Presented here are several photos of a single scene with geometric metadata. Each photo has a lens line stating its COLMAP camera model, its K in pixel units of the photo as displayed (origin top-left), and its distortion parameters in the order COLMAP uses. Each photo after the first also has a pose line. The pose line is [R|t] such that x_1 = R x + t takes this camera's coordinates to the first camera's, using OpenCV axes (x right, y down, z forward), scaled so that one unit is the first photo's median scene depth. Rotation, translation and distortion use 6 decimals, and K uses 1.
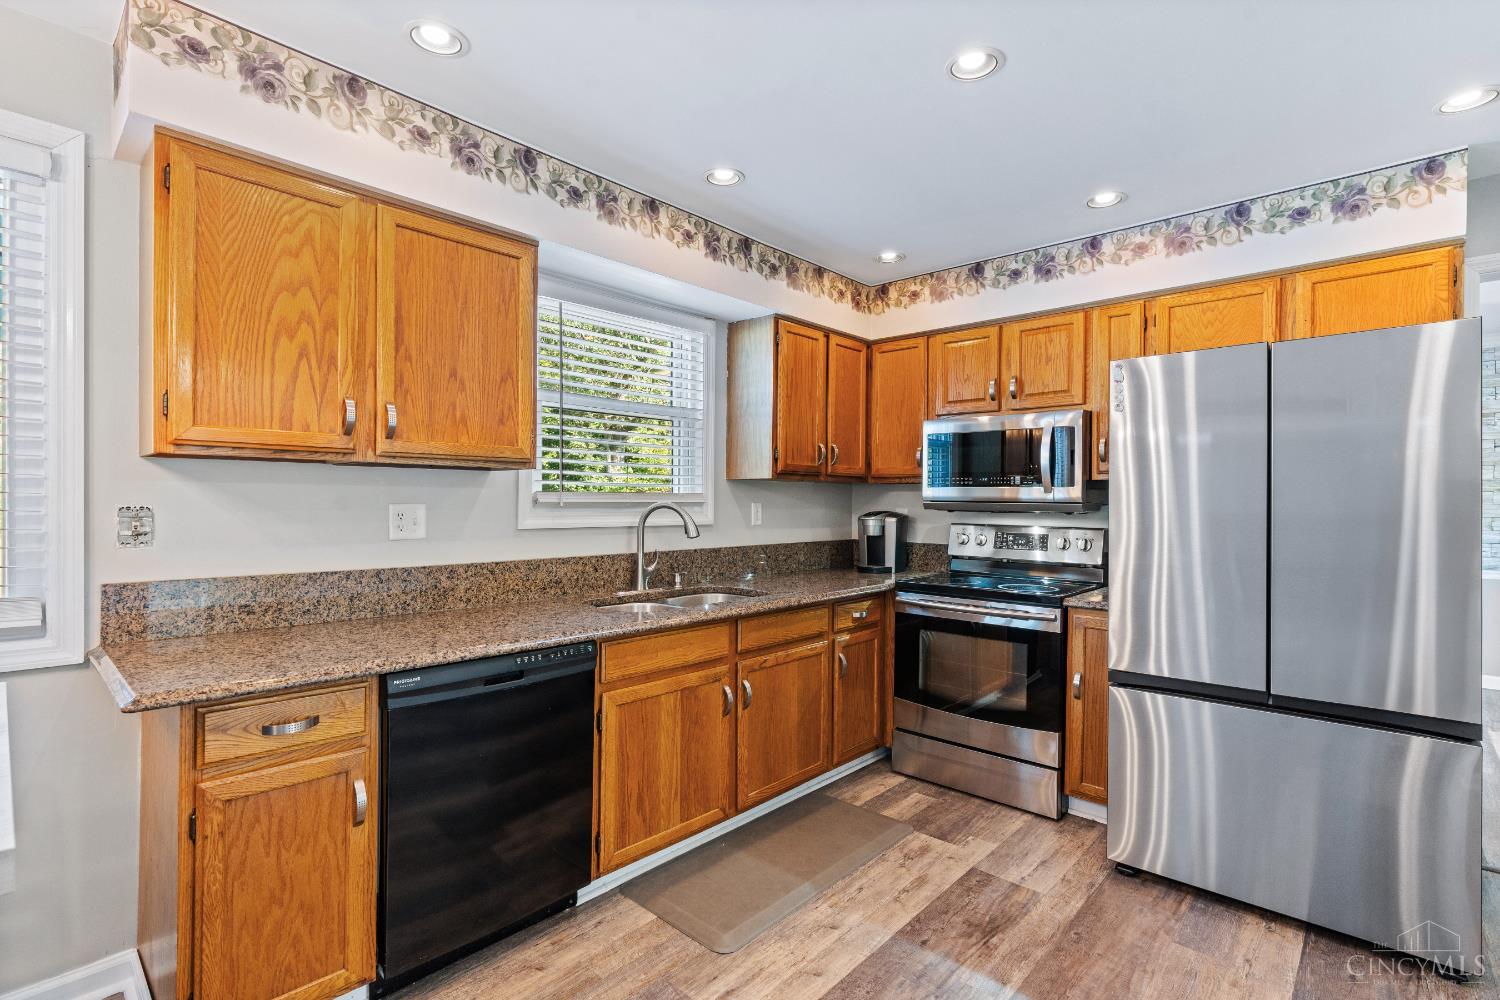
lens RADIAL K [[698.7, 0, 750.7], [0, 698.7, 504.1], [0, 0, 1]] dist [0.002536, 0.001203]
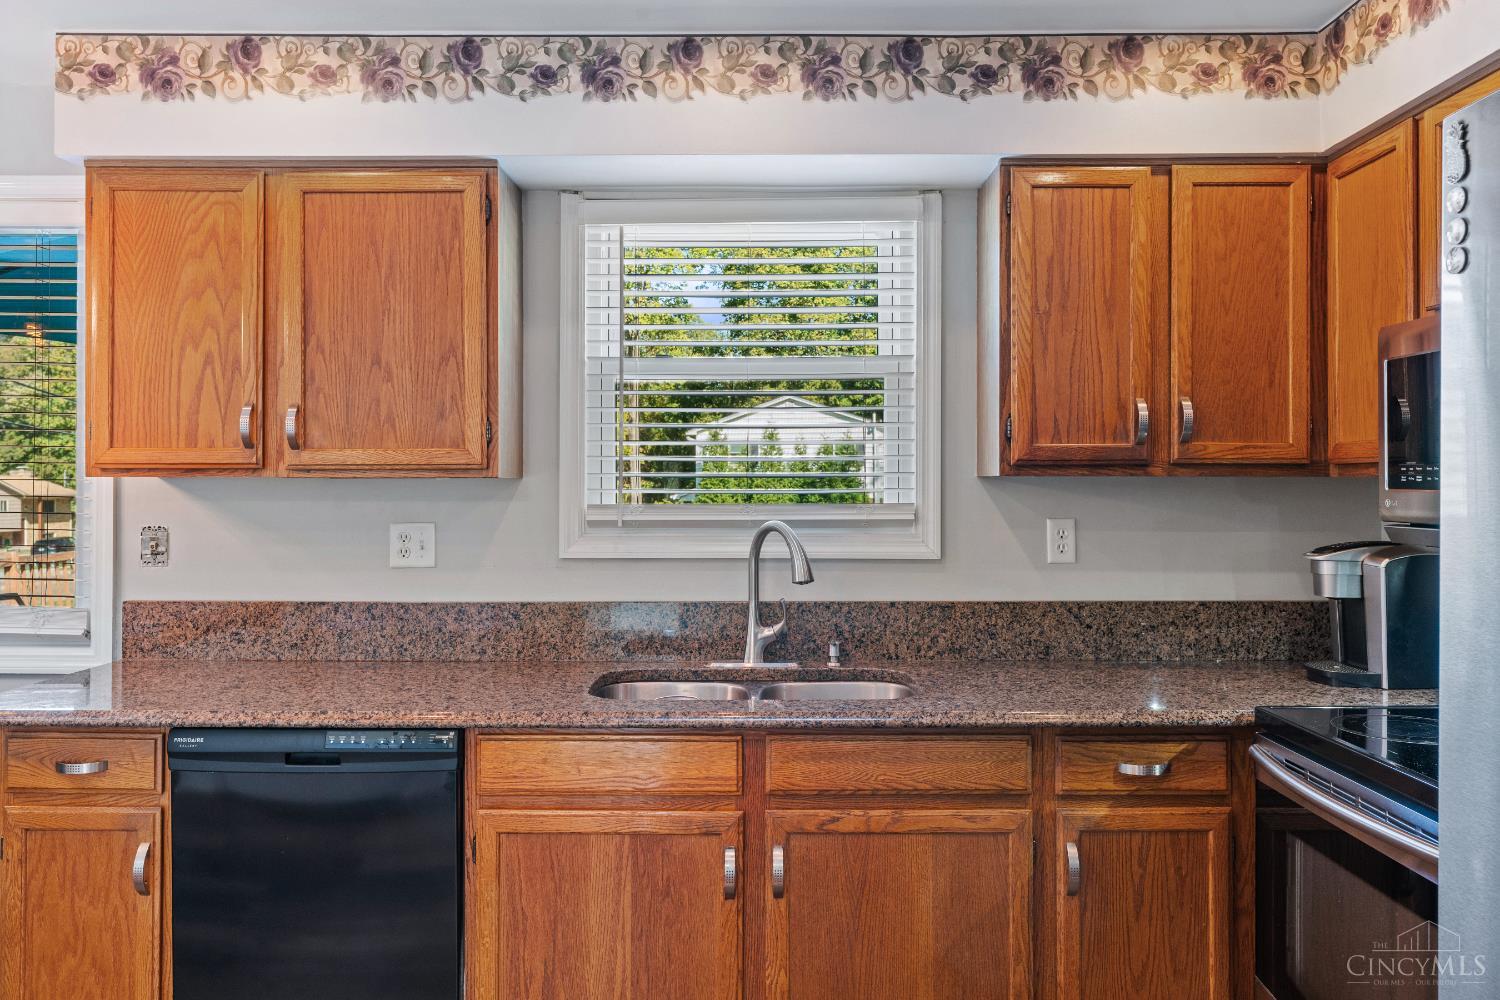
lens RADIAL K [[1065.9, 0, 749.8], [0, 1065.9, 489.6], [0, 0, 1]] dist [0.017207, -0.009962]
pose [[0.681452, -0.007993, -0.731819, 0.703069], [0.002018, 0.999957, -0.009042, -0.028584], [0.731860, 0.004685, 0.681439, 0.466425]]
